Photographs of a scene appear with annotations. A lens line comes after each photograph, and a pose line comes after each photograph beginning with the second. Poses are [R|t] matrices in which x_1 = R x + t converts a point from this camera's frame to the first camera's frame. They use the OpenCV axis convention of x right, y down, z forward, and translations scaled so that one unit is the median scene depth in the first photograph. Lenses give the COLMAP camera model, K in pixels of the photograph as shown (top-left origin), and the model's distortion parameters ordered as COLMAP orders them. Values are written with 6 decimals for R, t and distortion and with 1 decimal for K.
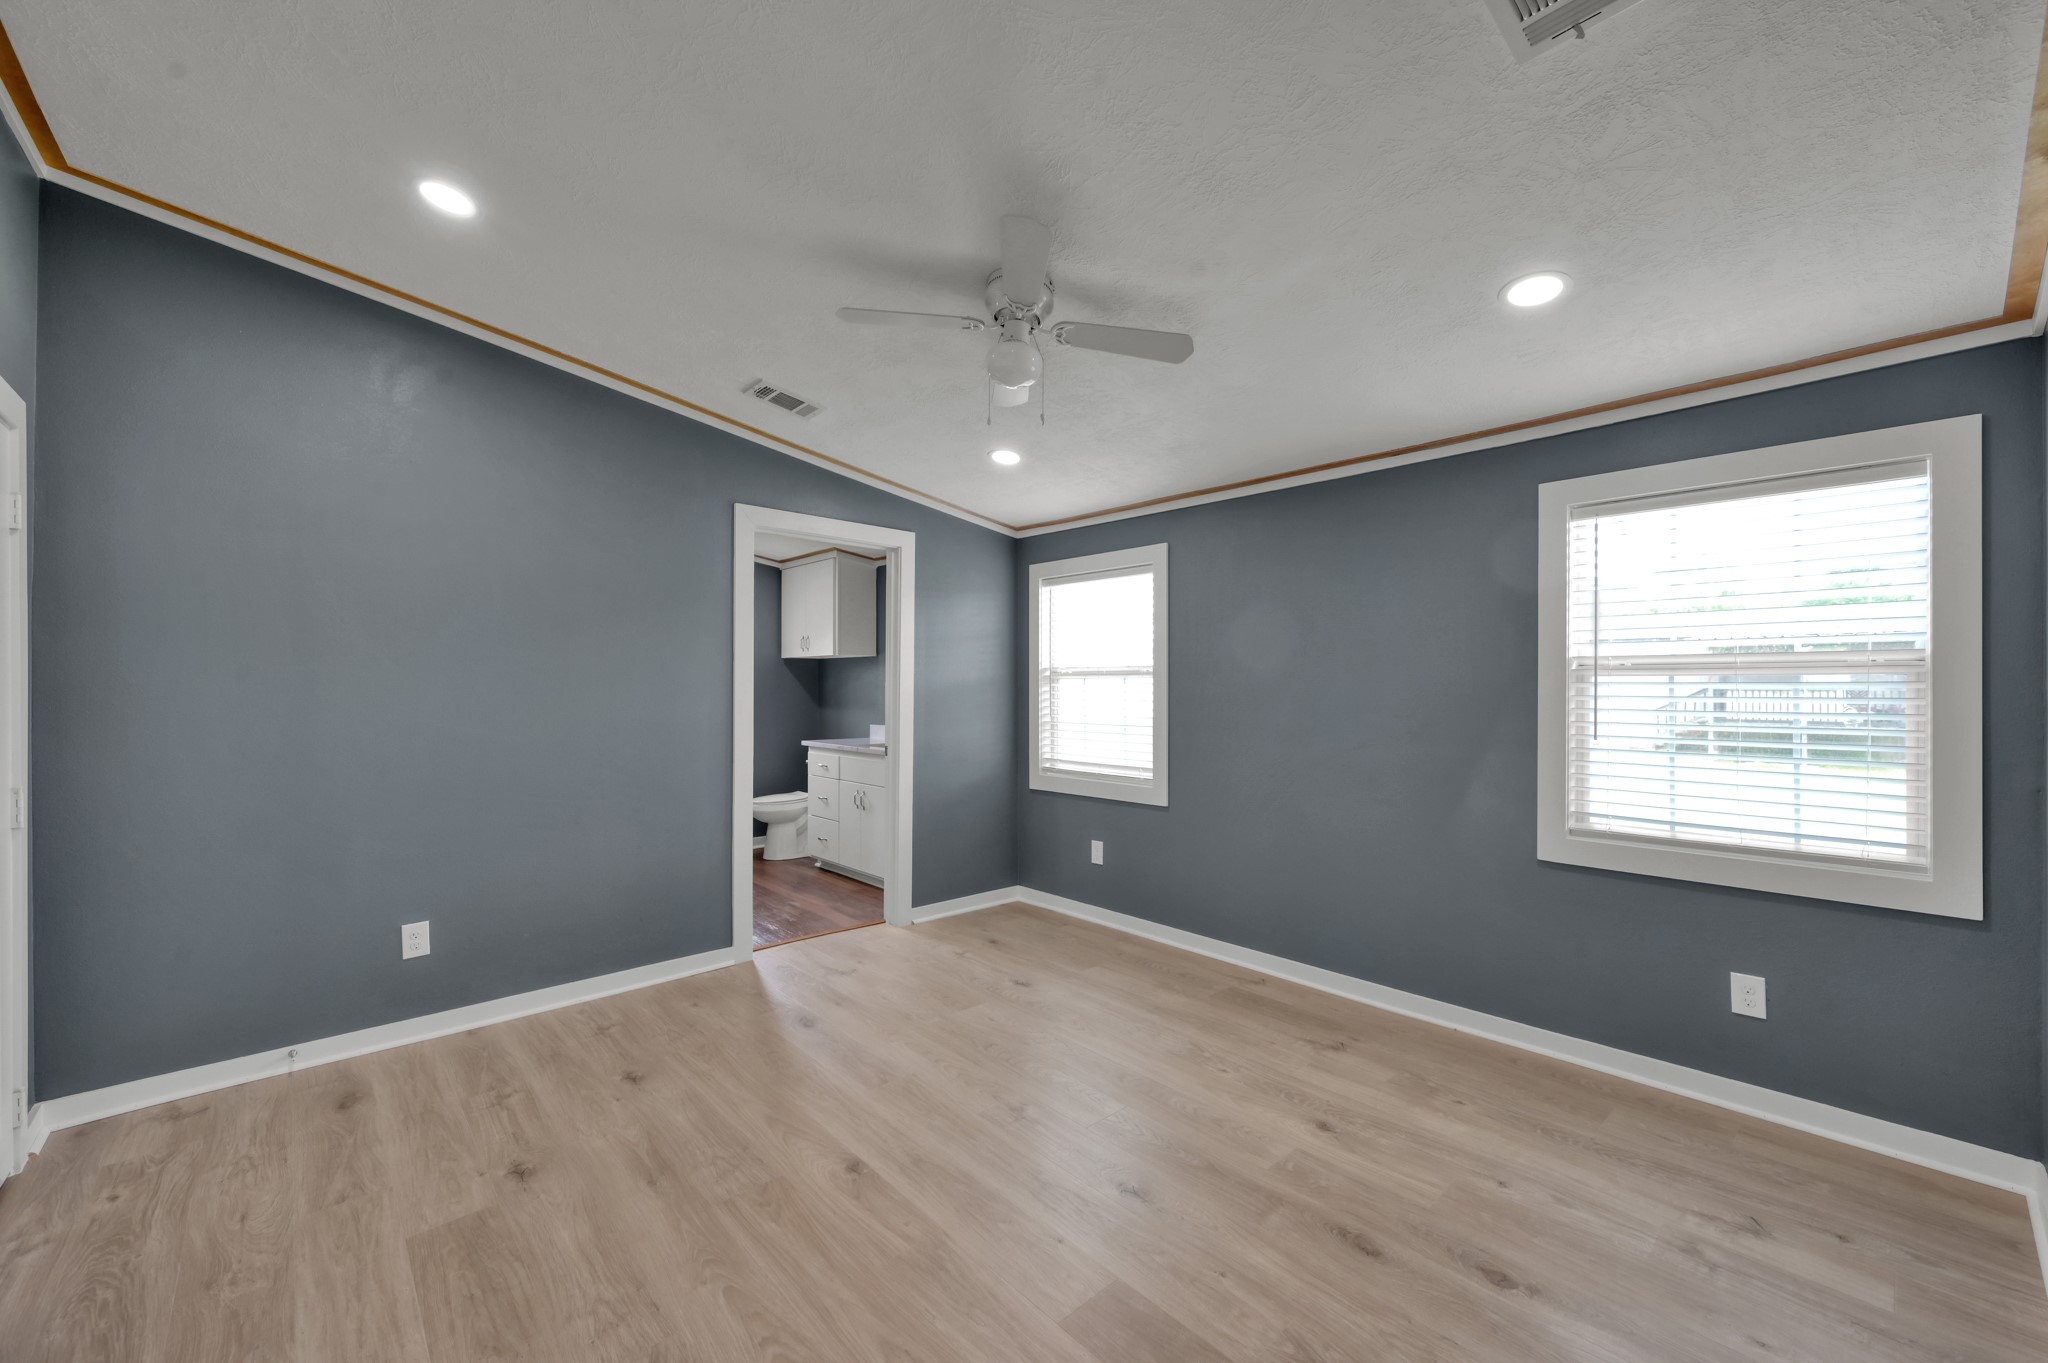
lens RADIAL K [[810.3, 0, 1018.6], [0, 810.3, 675.1], [0, 0, 1]] dist [0.000167, -0.000017]
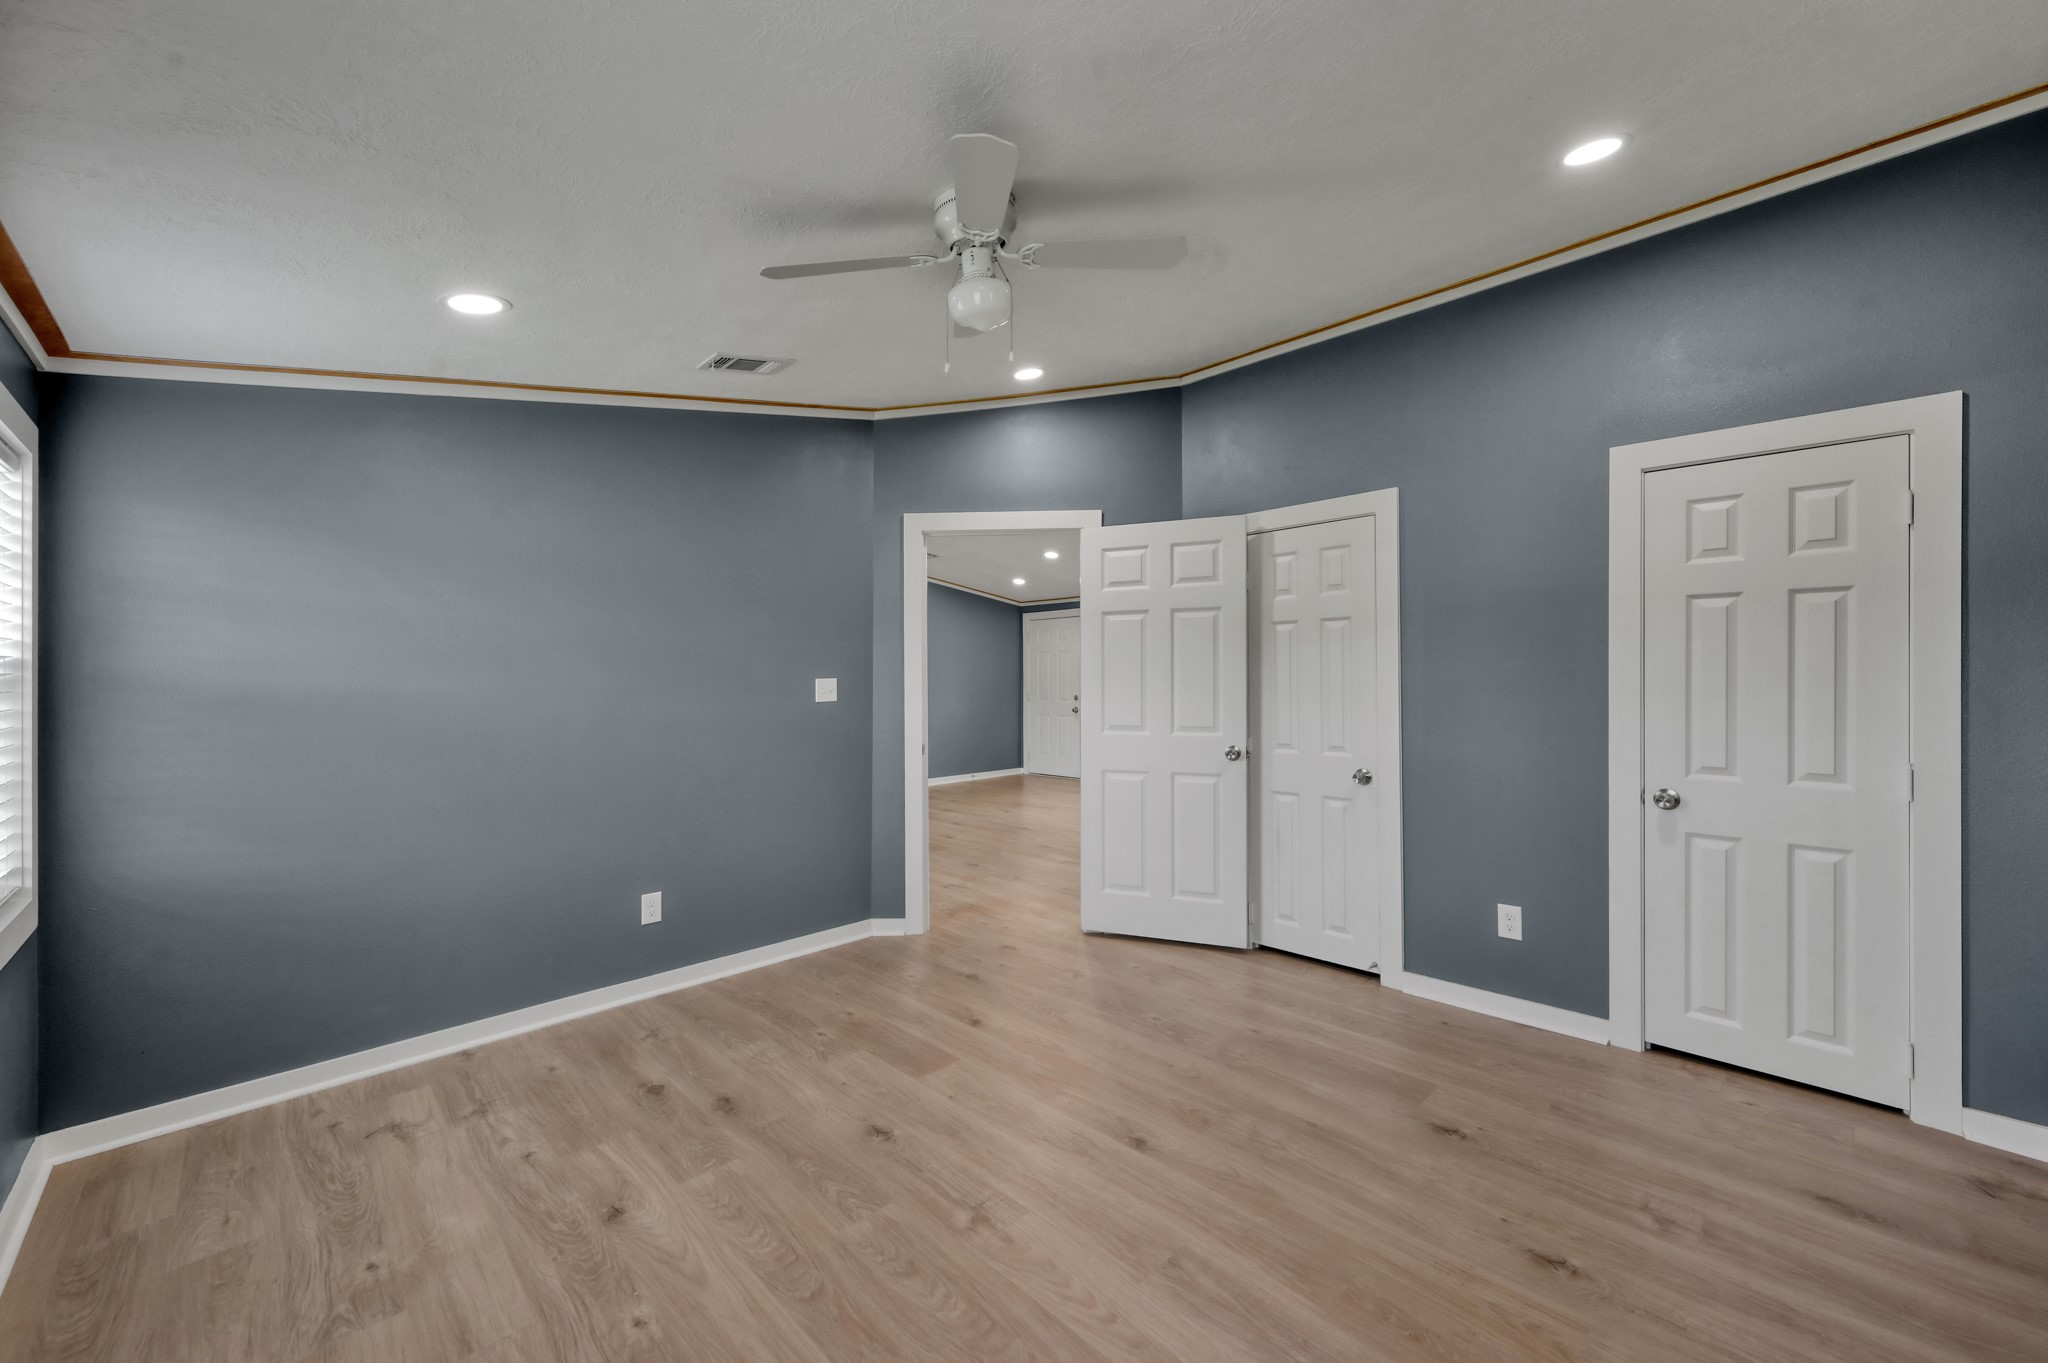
lens RADIAL K [[810.3, 0, 1018.6], [0, 810.3, 675.1], [0, 0, 1]] dist [0.000167, -0.000017]
pose [[-0.999529, 0.015389, -0.026542, -0.028098], [0.015589, 0.999851, -0.007367, 0.011279], [0.026425, -0.007777, -0.999621, 1.894830]]
